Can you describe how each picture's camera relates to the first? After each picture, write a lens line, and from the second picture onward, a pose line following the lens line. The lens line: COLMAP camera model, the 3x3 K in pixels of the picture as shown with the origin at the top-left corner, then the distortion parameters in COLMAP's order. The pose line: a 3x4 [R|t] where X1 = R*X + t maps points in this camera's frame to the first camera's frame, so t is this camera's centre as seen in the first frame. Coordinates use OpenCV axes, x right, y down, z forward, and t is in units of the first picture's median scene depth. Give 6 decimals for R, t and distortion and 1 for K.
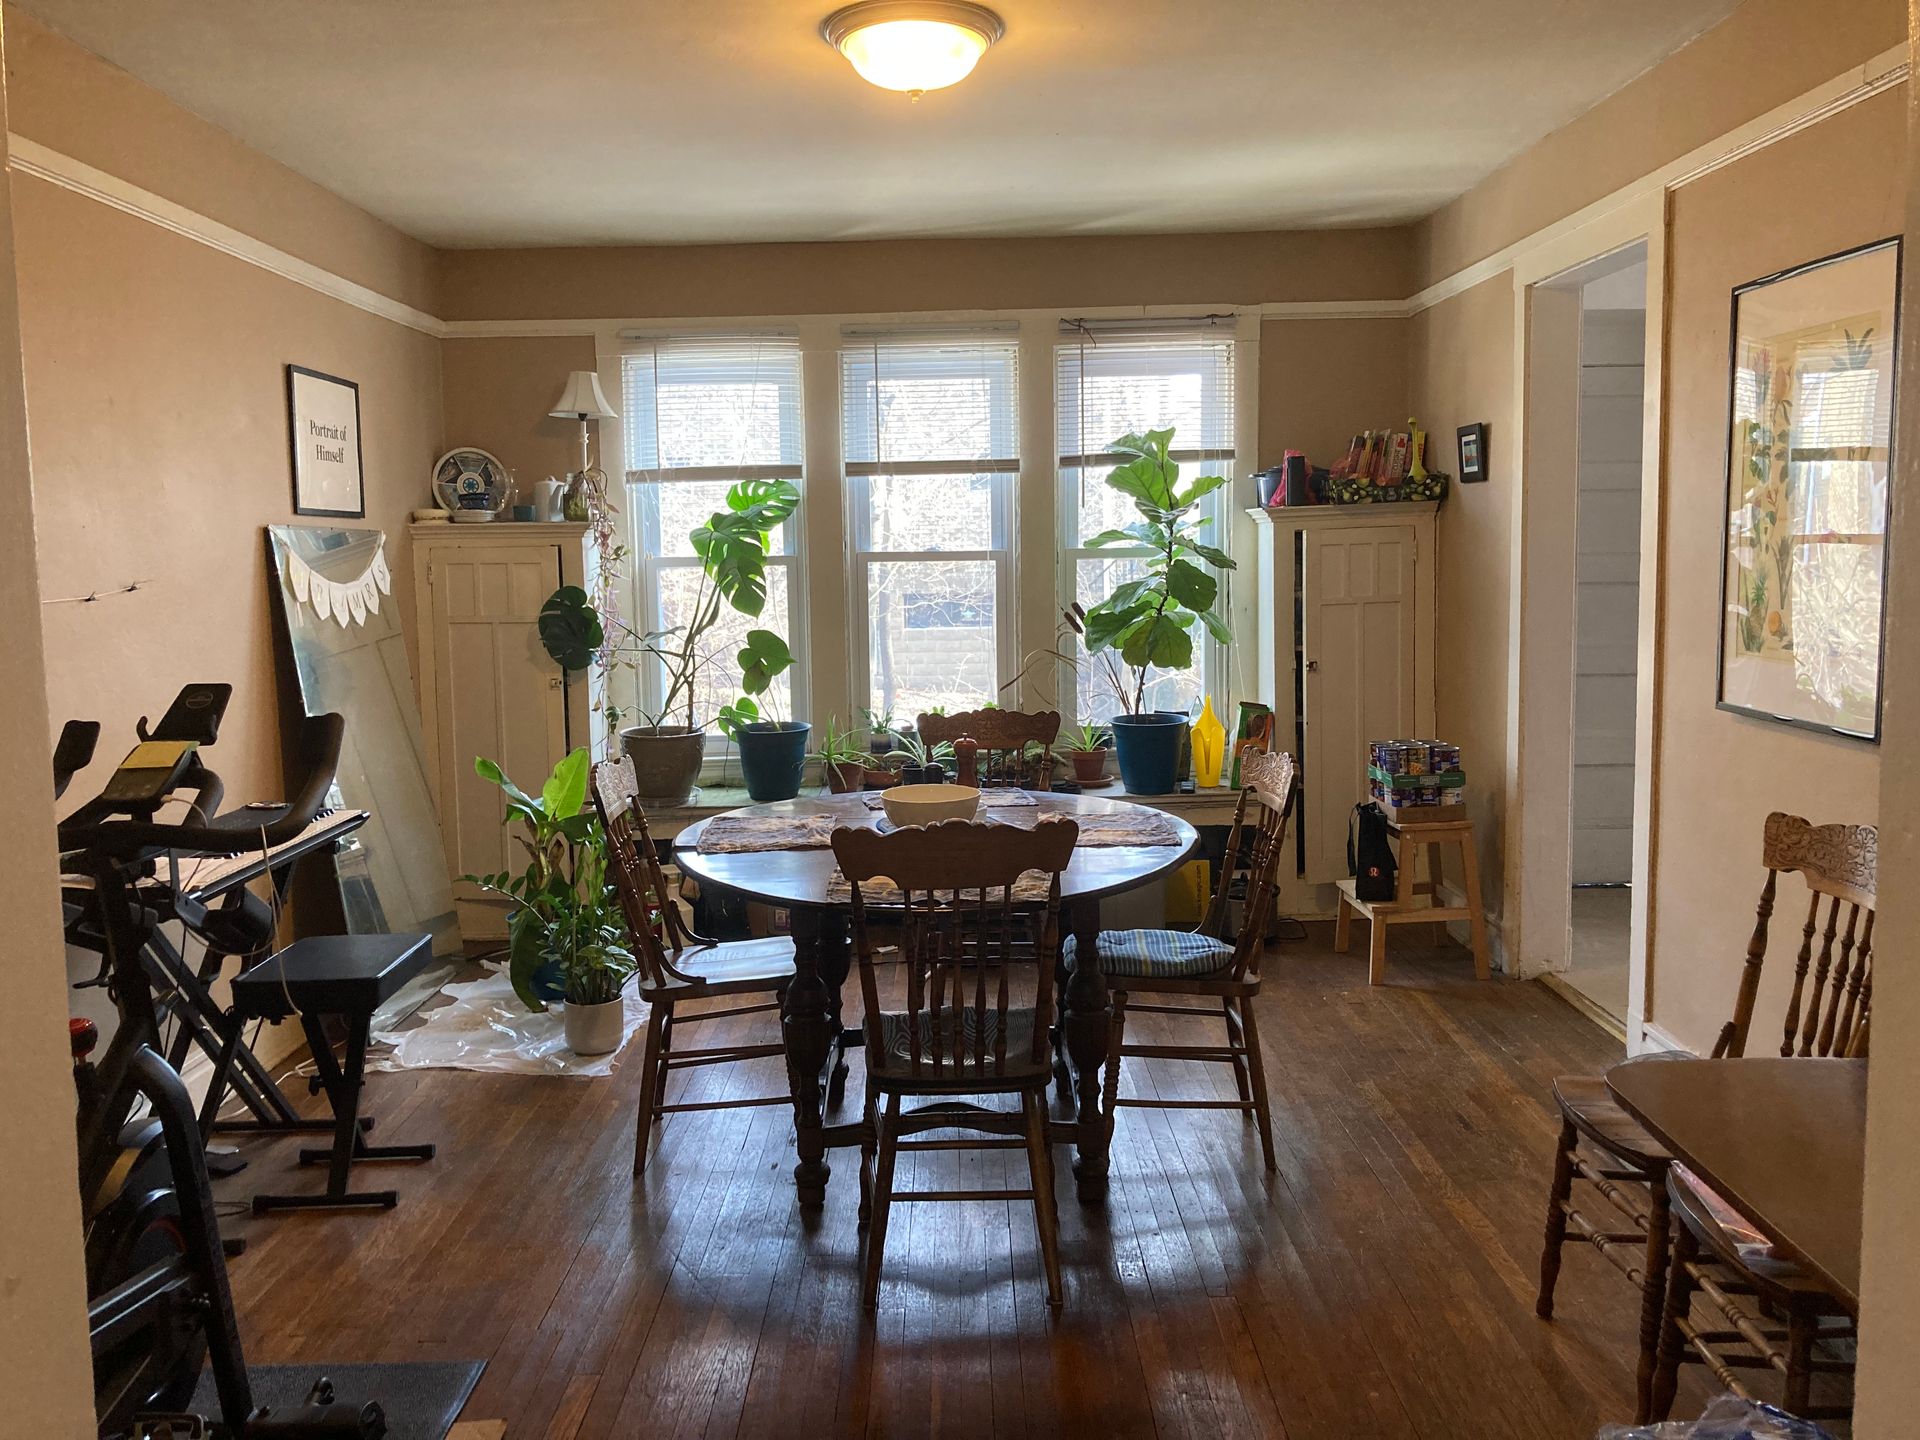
lens RADIAL K [[1587.5, 0, 959.6], [0, 1587.5, 731.8], [0, 0, 1]] dist [0.047184, -0.036562]
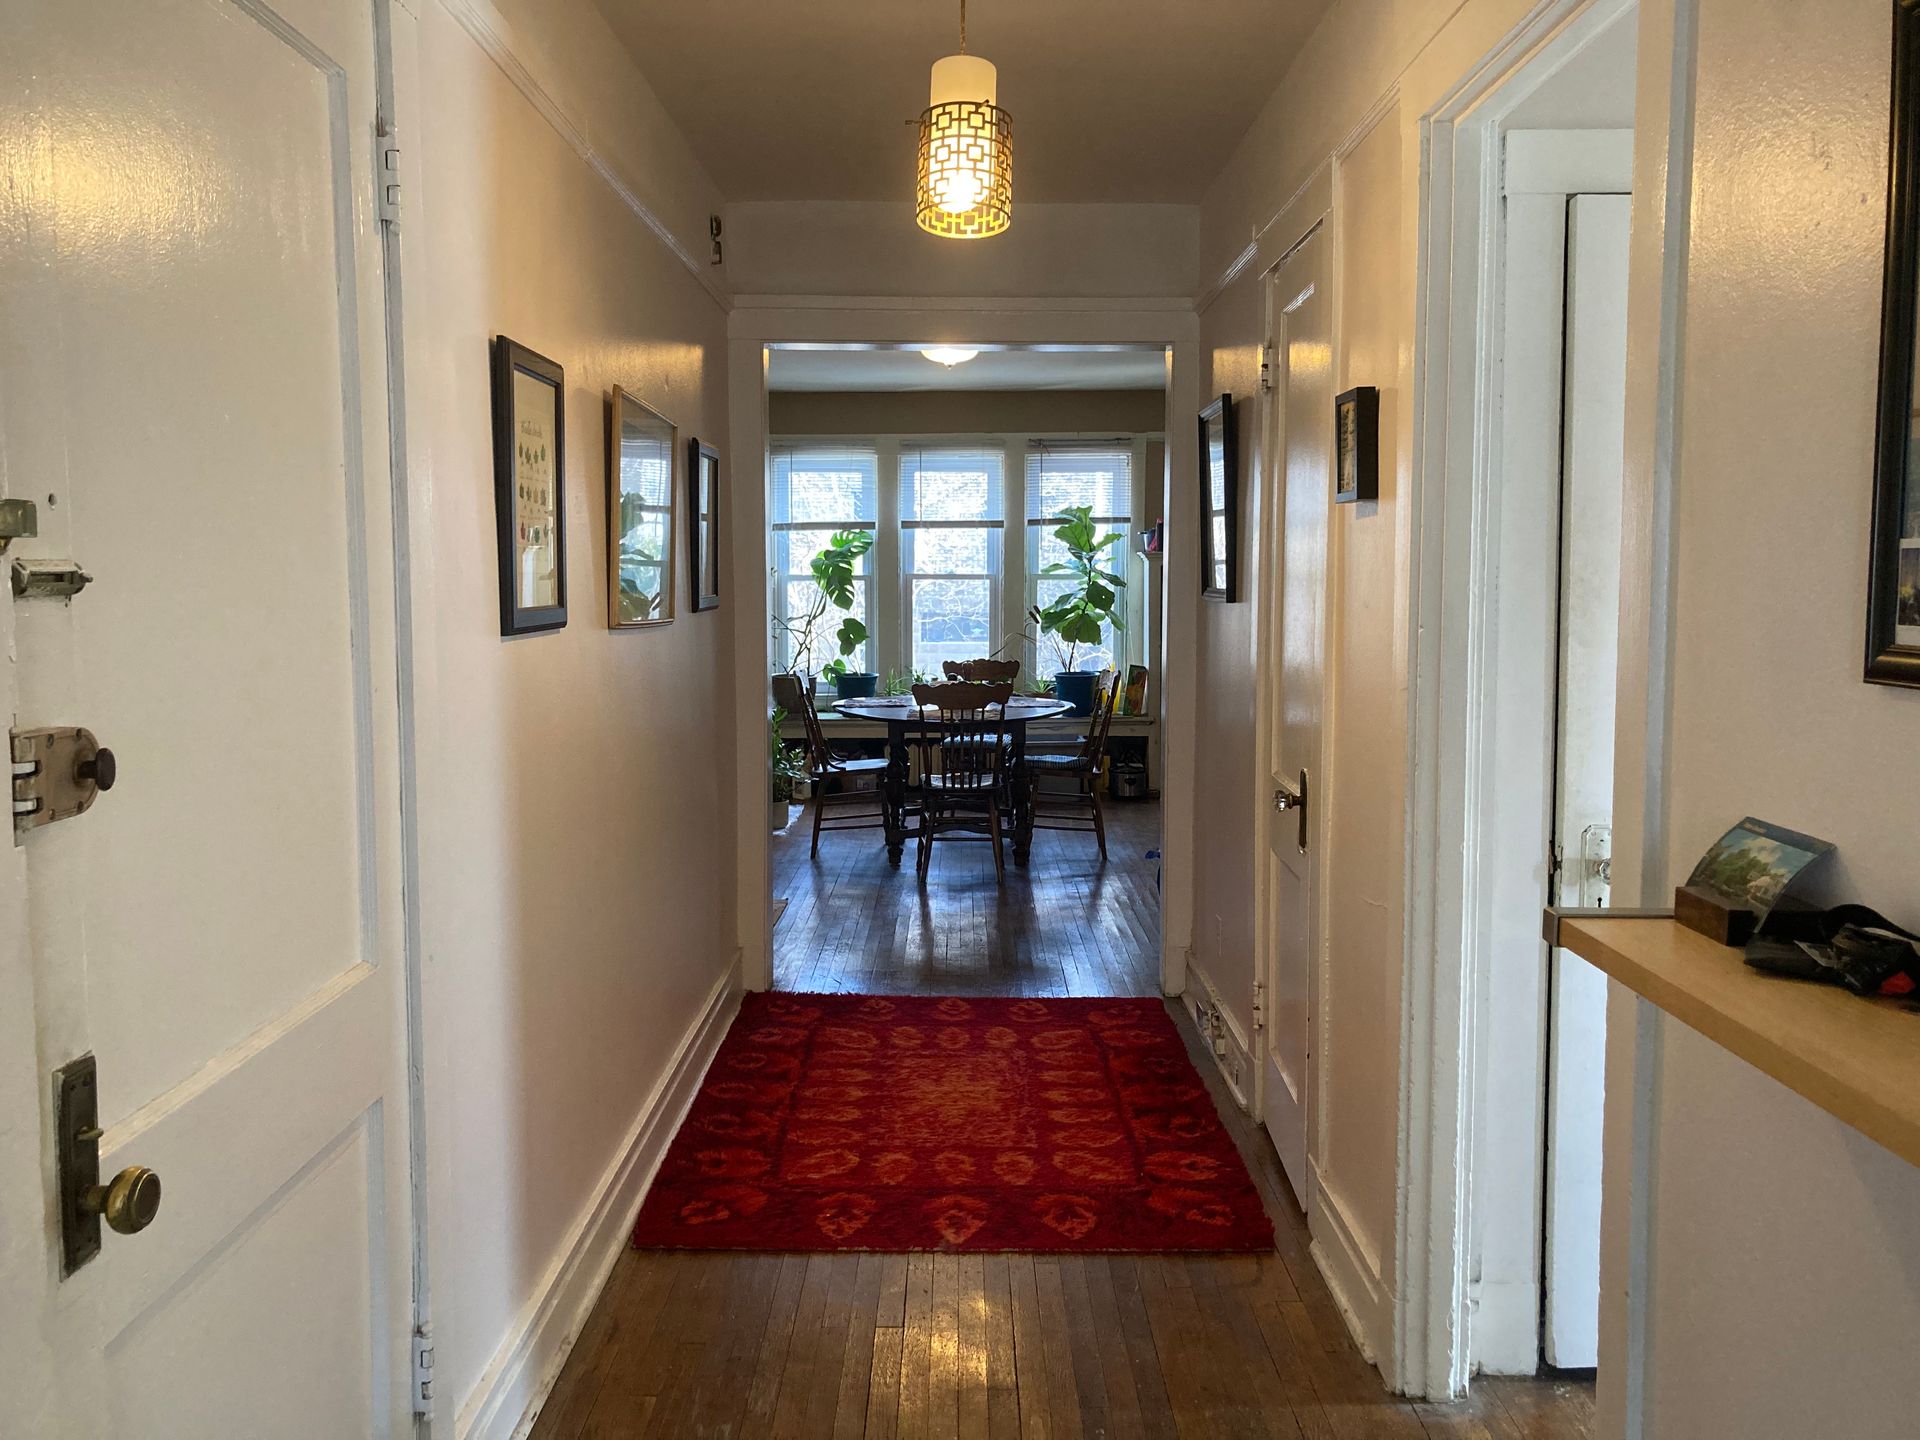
lens RADIAL K [[1587.5, 0, 959.2], [0, 1587.5, 705.2], [0, 0, 1]] dist [0.047184, -0.036562]
pose [[0.999828, 0.017363, -0.006455, 0.004460], [-0.017563, 0.999321, -0.032404, 0.082230], [0.005888, 0.032511, 0.999454, -0.697471]]
